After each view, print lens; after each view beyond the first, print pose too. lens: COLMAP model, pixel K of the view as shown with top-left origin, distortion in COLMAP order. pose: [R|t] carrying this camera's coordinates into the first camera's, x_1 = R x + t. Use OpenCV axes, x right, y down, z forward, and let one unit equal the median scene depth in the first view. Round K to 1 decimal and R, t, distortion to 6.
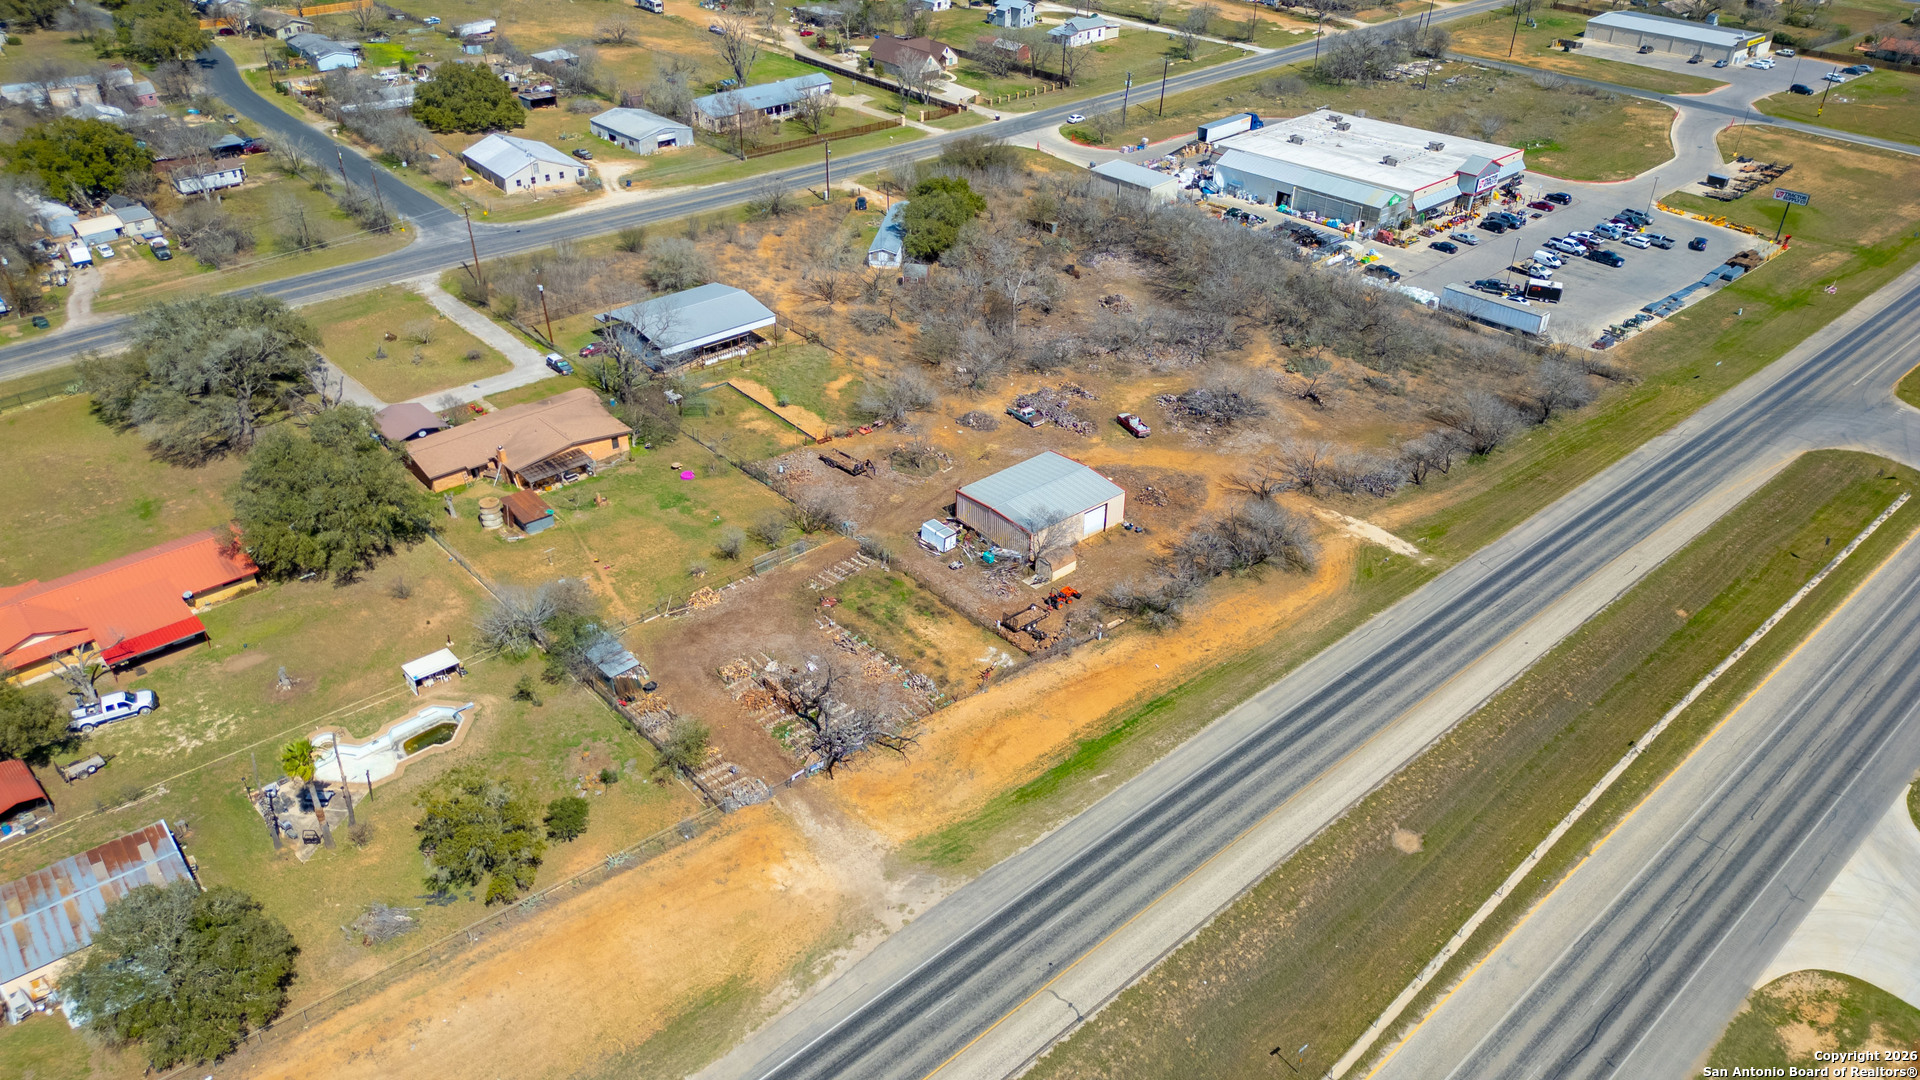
lens RADIAL K [[1336.5, 0, 951.6], [0, 1336.5, 538.4], [0, 0, 1]] dist [0.085060, -0.089390]
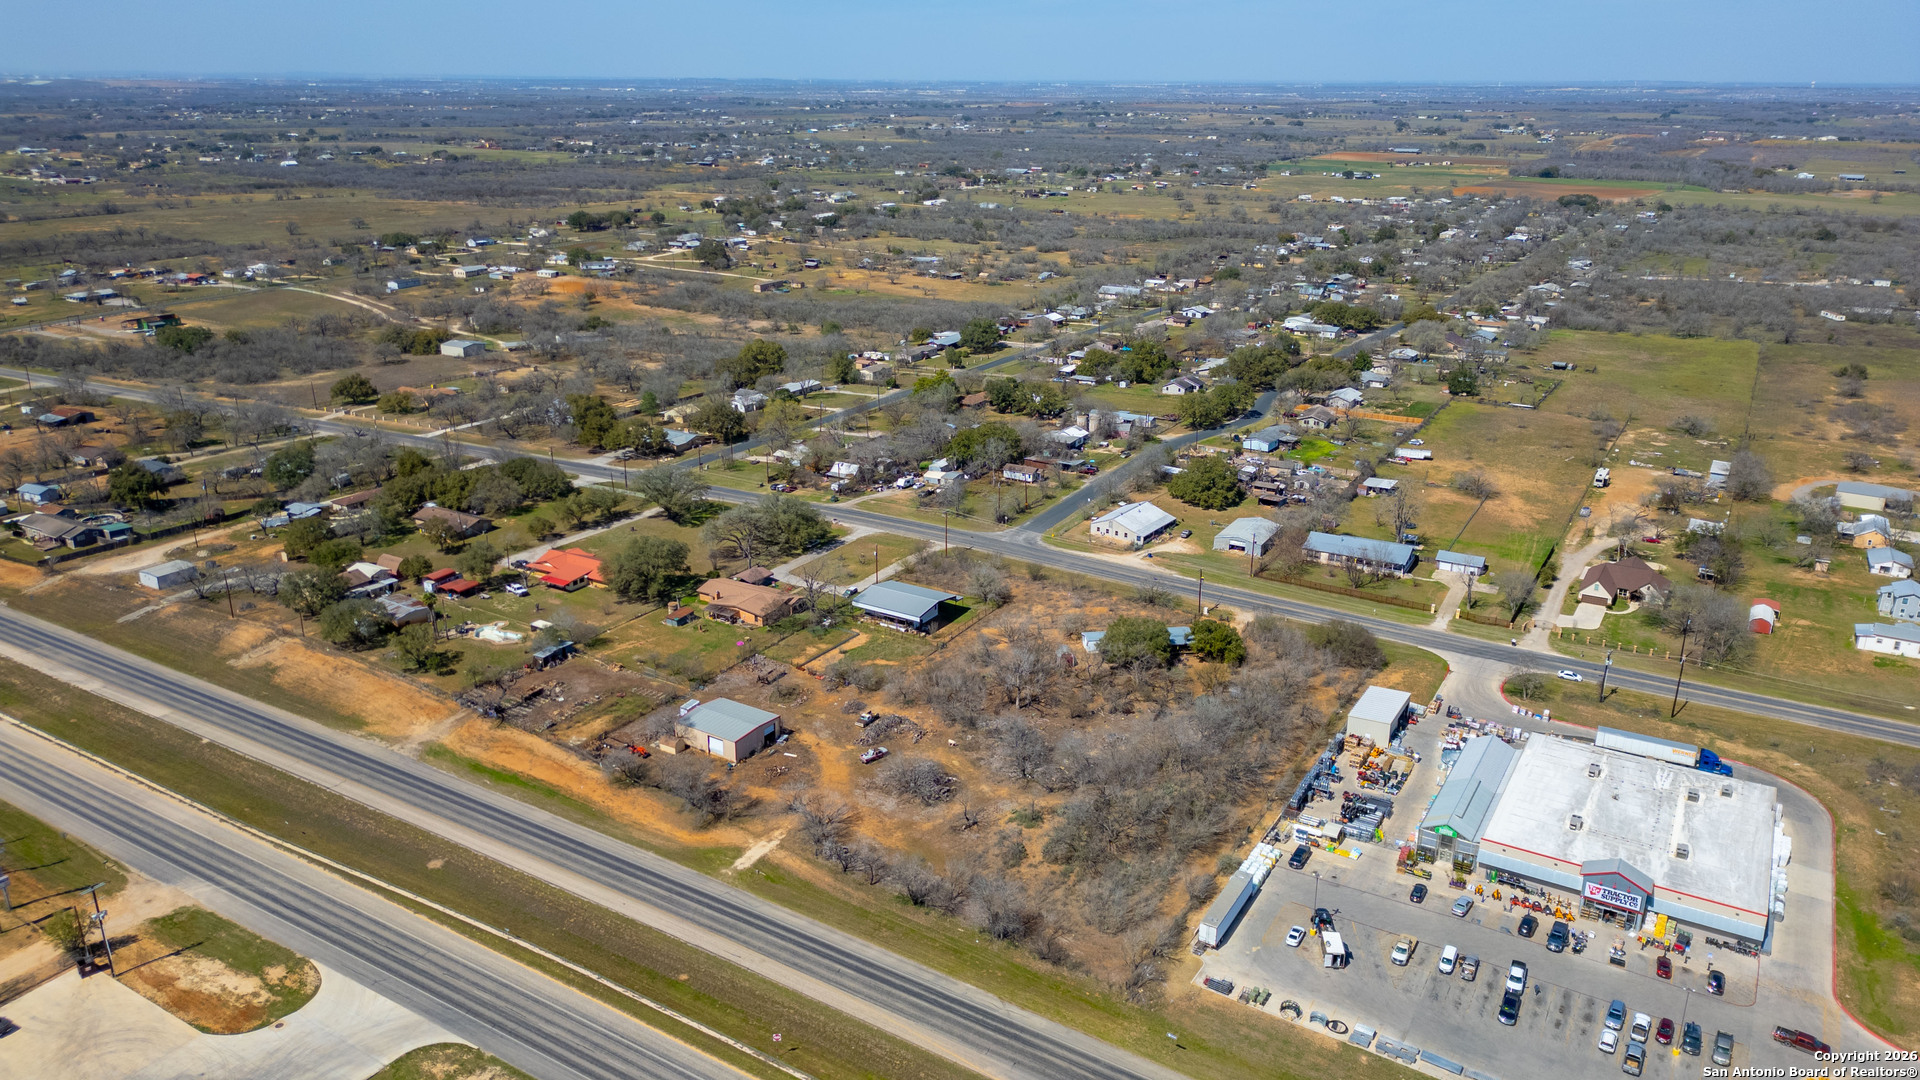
lens RADIAL K [[1336.8, 0, 951.1], [0, 1336.8, 530.2], [0, 0, 1]] dist [0.111297, -0.150607]
pose [[0.284290, 0.294889, -0.912261, 1.351183], [-0.513794, 0.850209, 0.114716, -0.480894], [0.809441, 0.436102, 0.393219, 0.402773]]
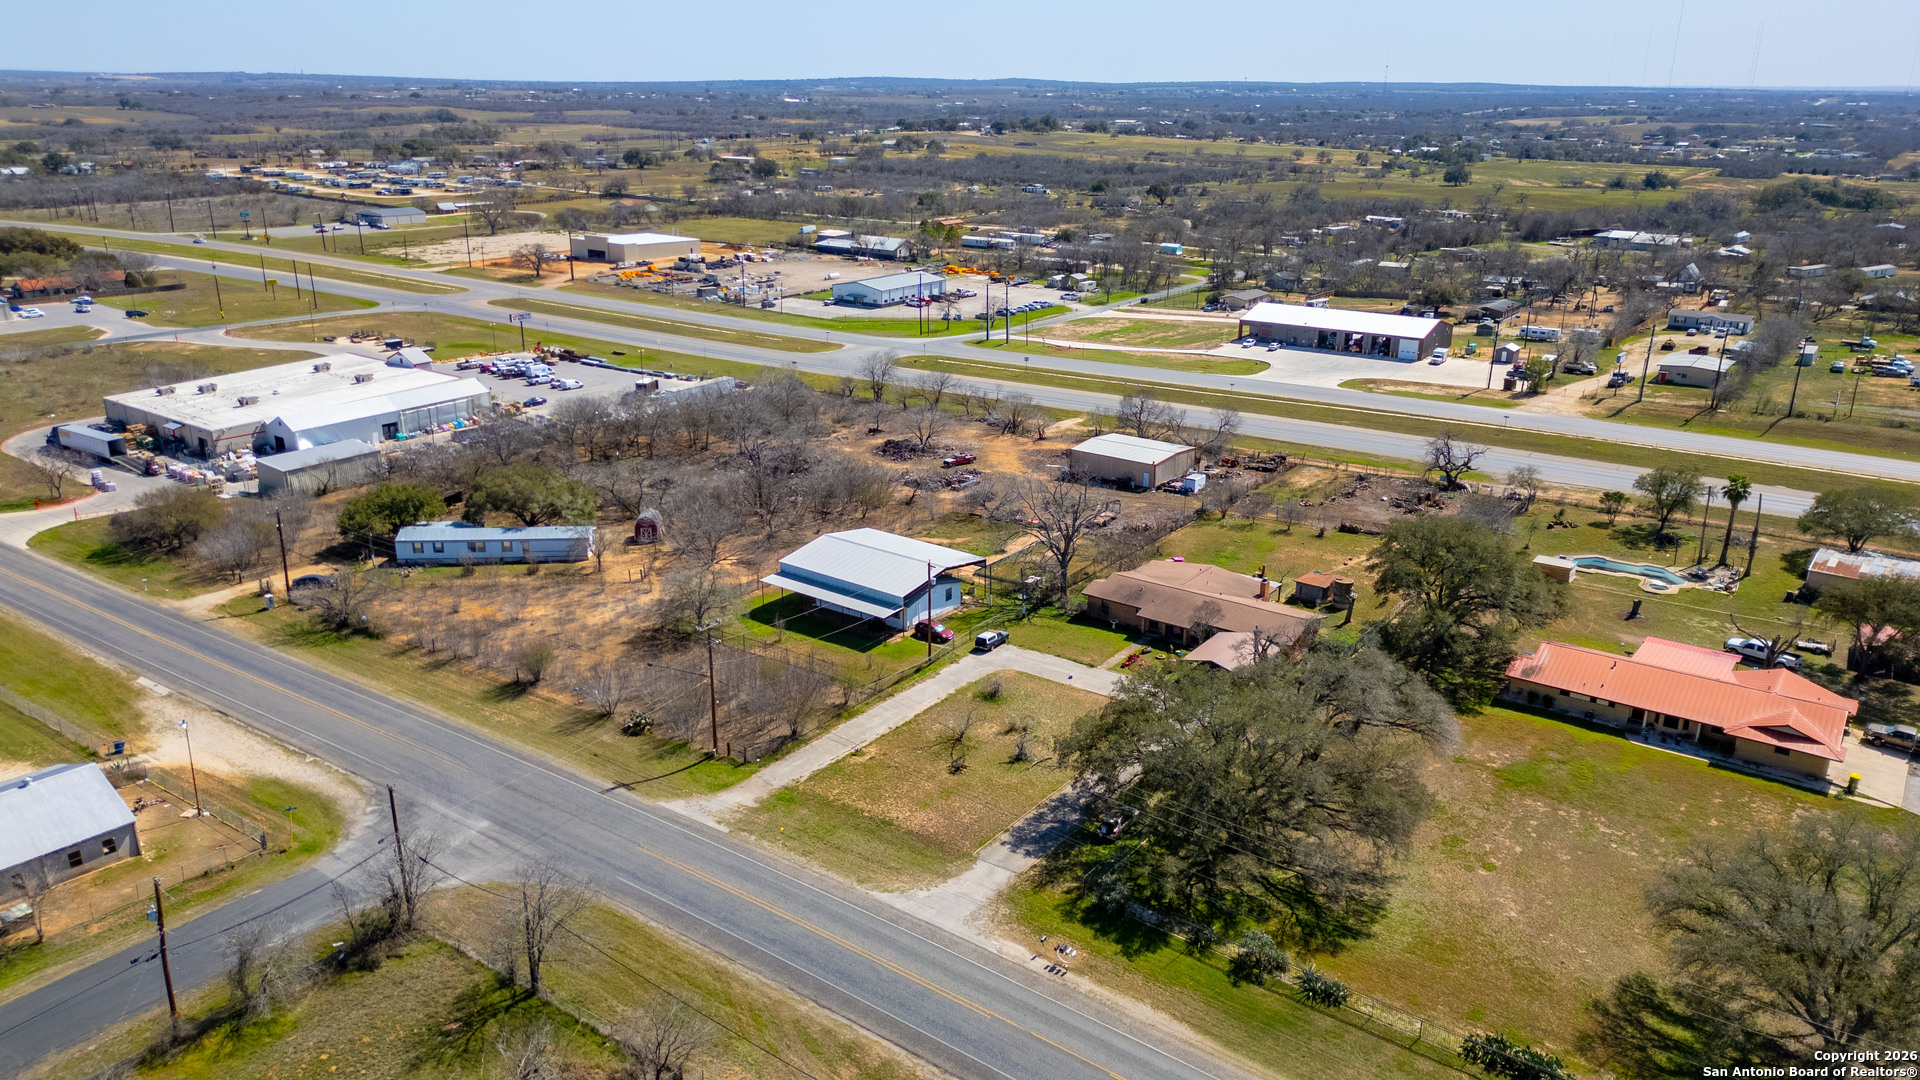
lens RADIAL K [[1336.5, 0, 951.6], [0, 1336.5, 538.4], [0, 0, 1]] dist [0.085060, -0.089390]
pose [[-0.196192, -0.326880, 0.924477, -1.018831], [0.518842, 0.765401, 0.380742, -0.498108], [-0.832053, 0.554356, 0.019434, 1.006310]]
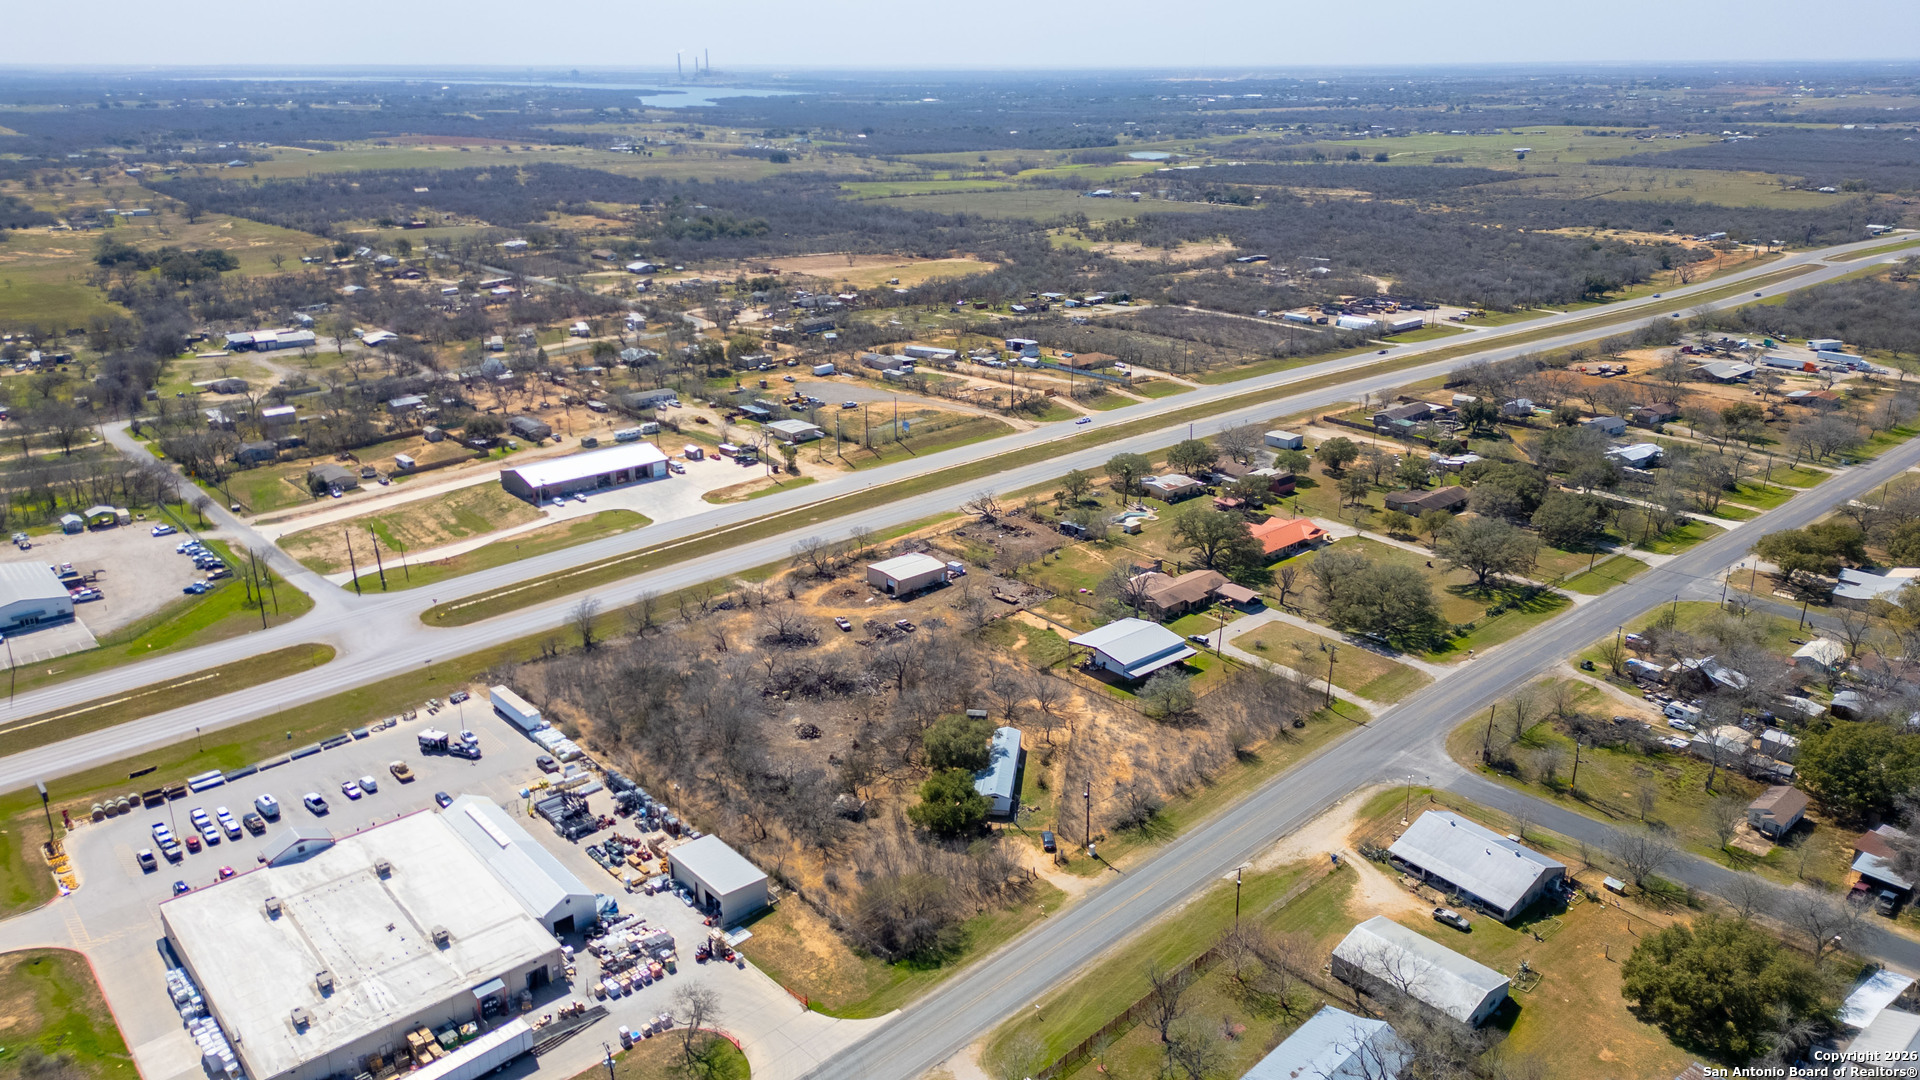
lens RADIAL K [[1336.5, 0, 951.6], [0, 1336.5, 538.4], [0, 0, 1]] dist [0.085060, -0.089390]
pose [[-0.999948, -0.010013, 0.001696, -0.005626], [-0.004833, 0.616096, 0.787656, -1.474818], [-0.008932, 0.787607, -0.616113, 1.934149]]
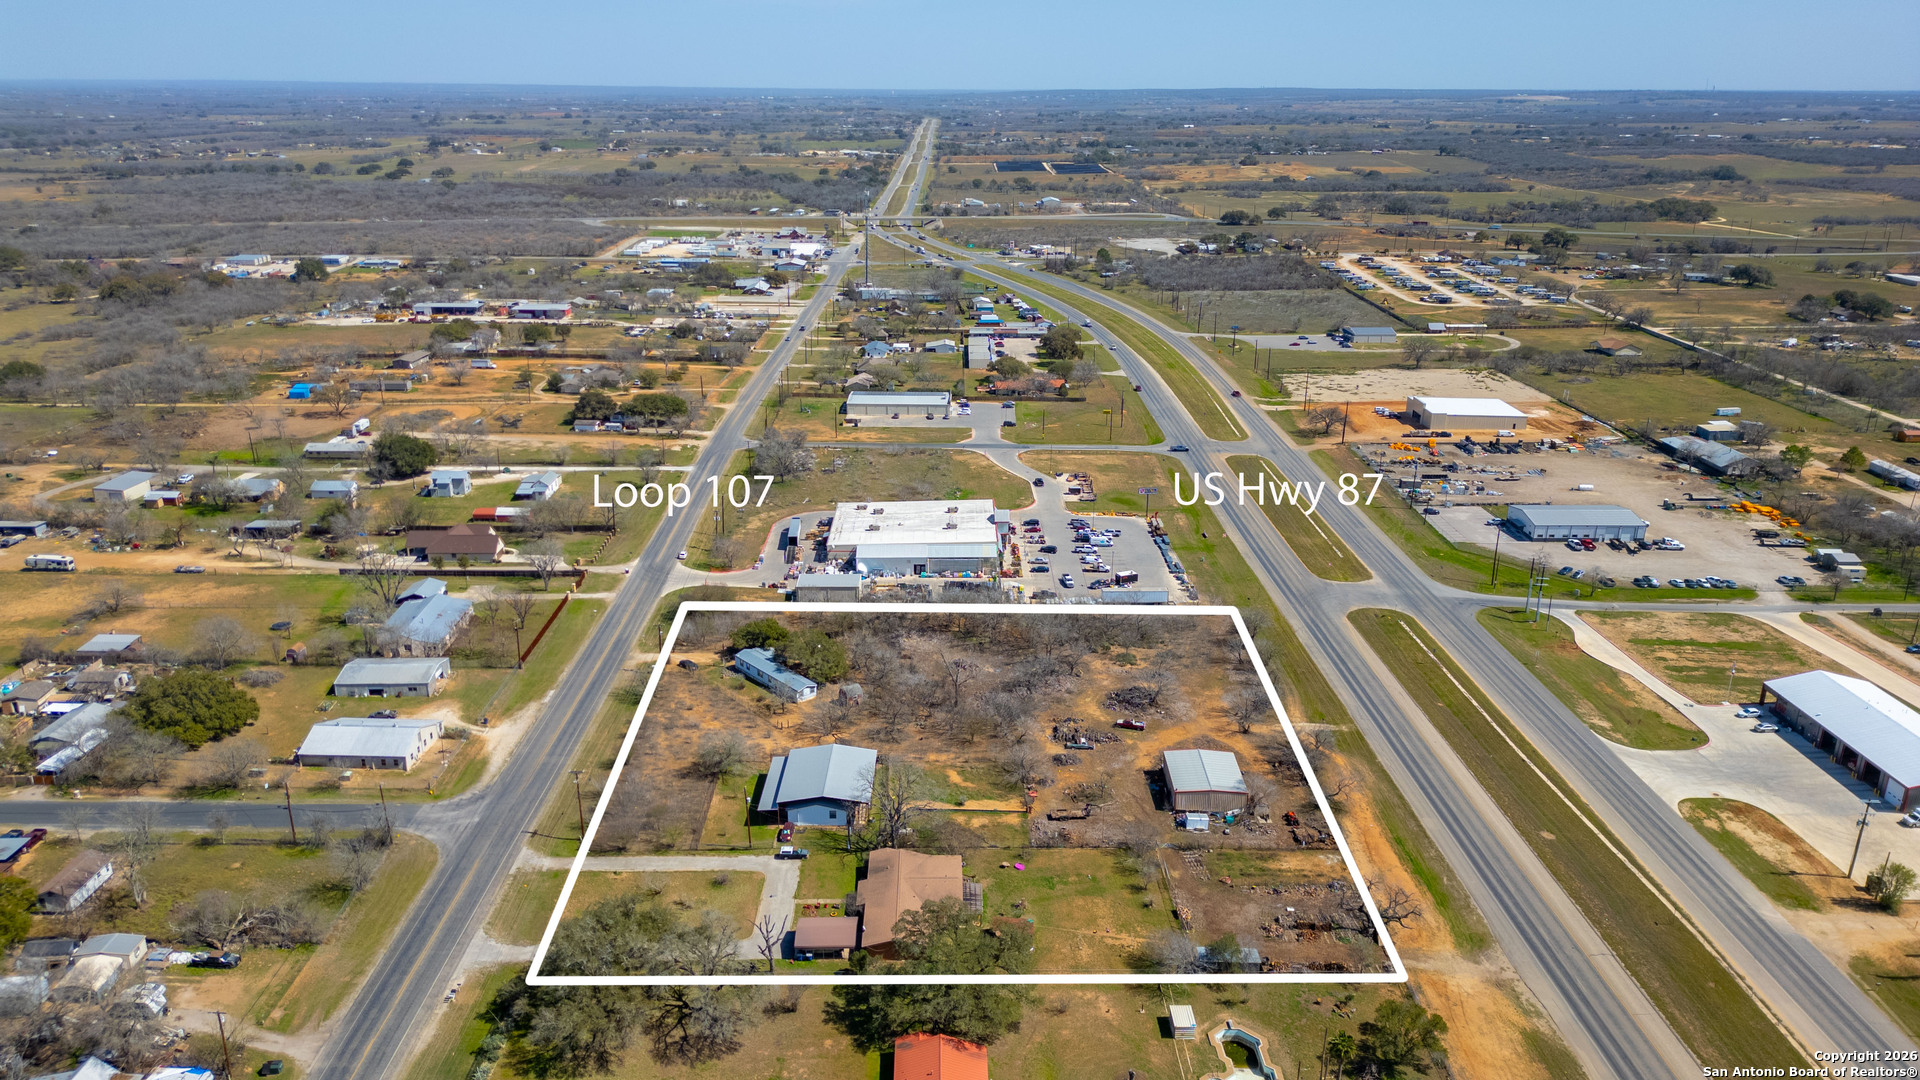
lens RADIAL K [[1336.8, 0, 951.1], [0, 1336.8, 530.2], [0, 0, 1]] dist [0.111297, -0.150607]
pose [[0.667095, -0.242996, 0.704228, -0.994741], [0.402516, 0.913012, -0.066255, -0.262122], [-0.626869, 0.327661, 0.706876, -0.013506]]
